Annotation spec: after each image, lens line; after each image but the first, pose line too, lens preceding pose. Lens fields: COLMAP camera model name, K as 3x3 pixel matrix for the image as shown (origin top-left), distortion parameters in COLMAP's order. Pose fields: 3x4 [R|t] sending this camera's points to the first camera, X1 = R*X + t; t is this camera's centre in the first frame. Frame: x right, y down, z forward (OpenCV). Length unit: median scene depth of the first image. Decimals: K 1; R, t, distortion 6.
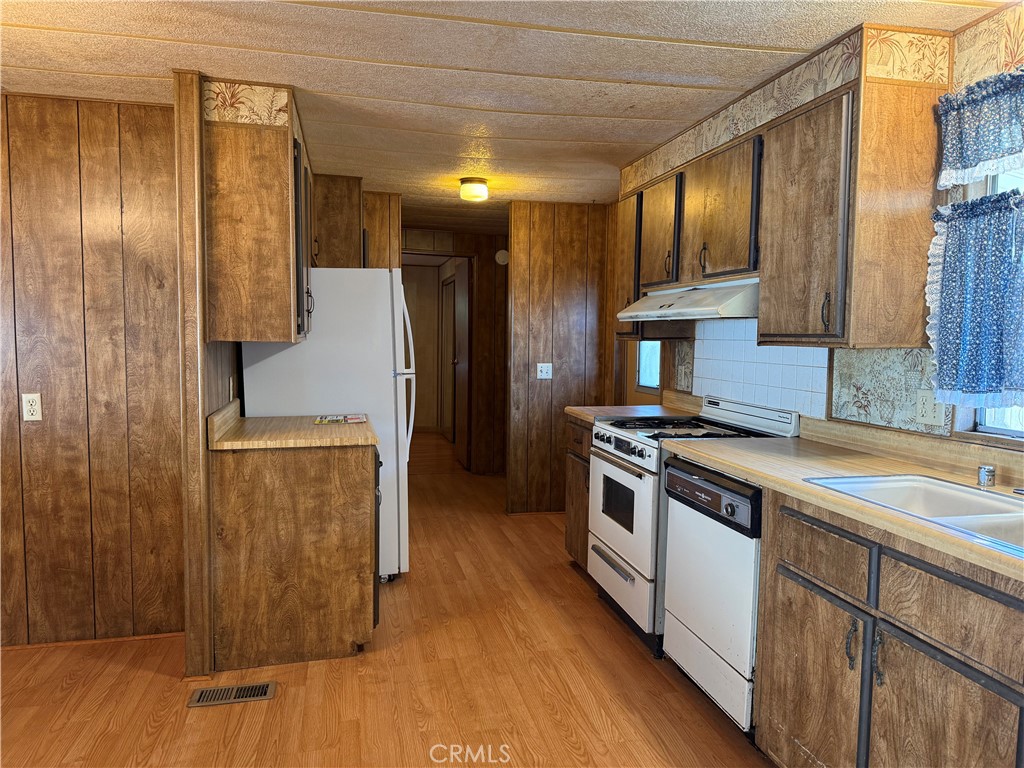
lens RADIAL K [[712.1, 0, 517.3], [0, 712.1, 386.6], [0, 0, 1]] dist [0.063803, -0.086631]
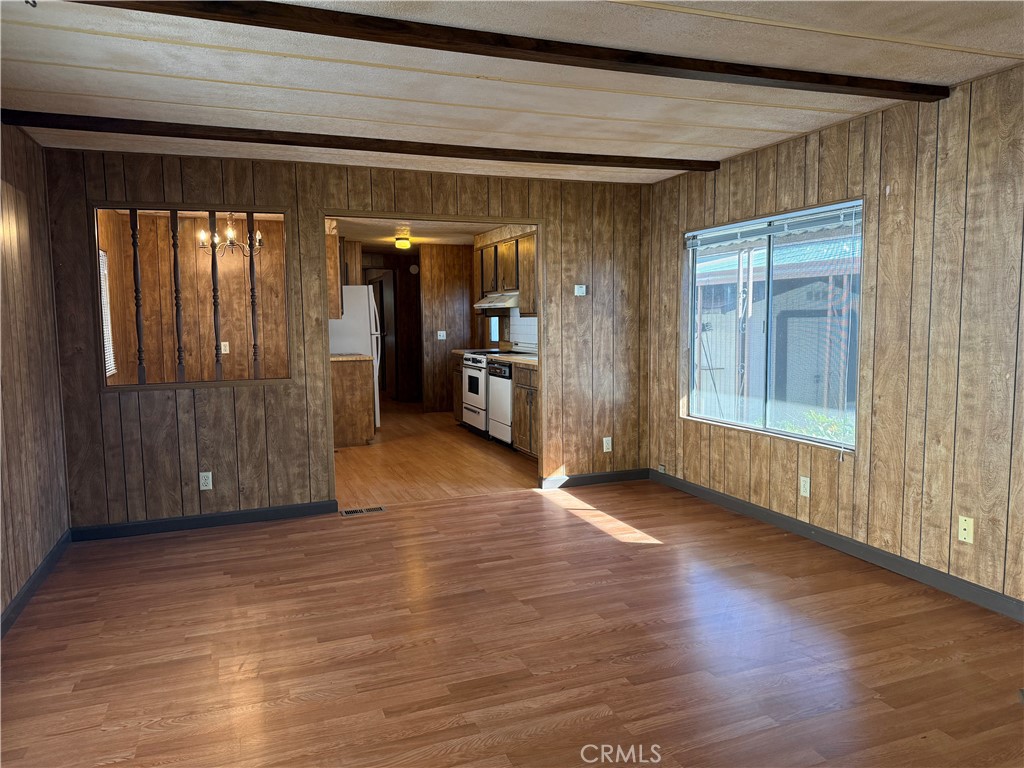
lens RADIAL K [[712.1, 0, 519.3], [0, 712.1, 400.1], [0, 0, 1]] dist [0.063803, -0.086631]
pose [[0.989784, -0.031646, 0.139018, -0.045160], [0.026056, 0.998784, 0.041845, 0.130621], [-0.140173, -0.037795, 0.989405, -1.544515]]
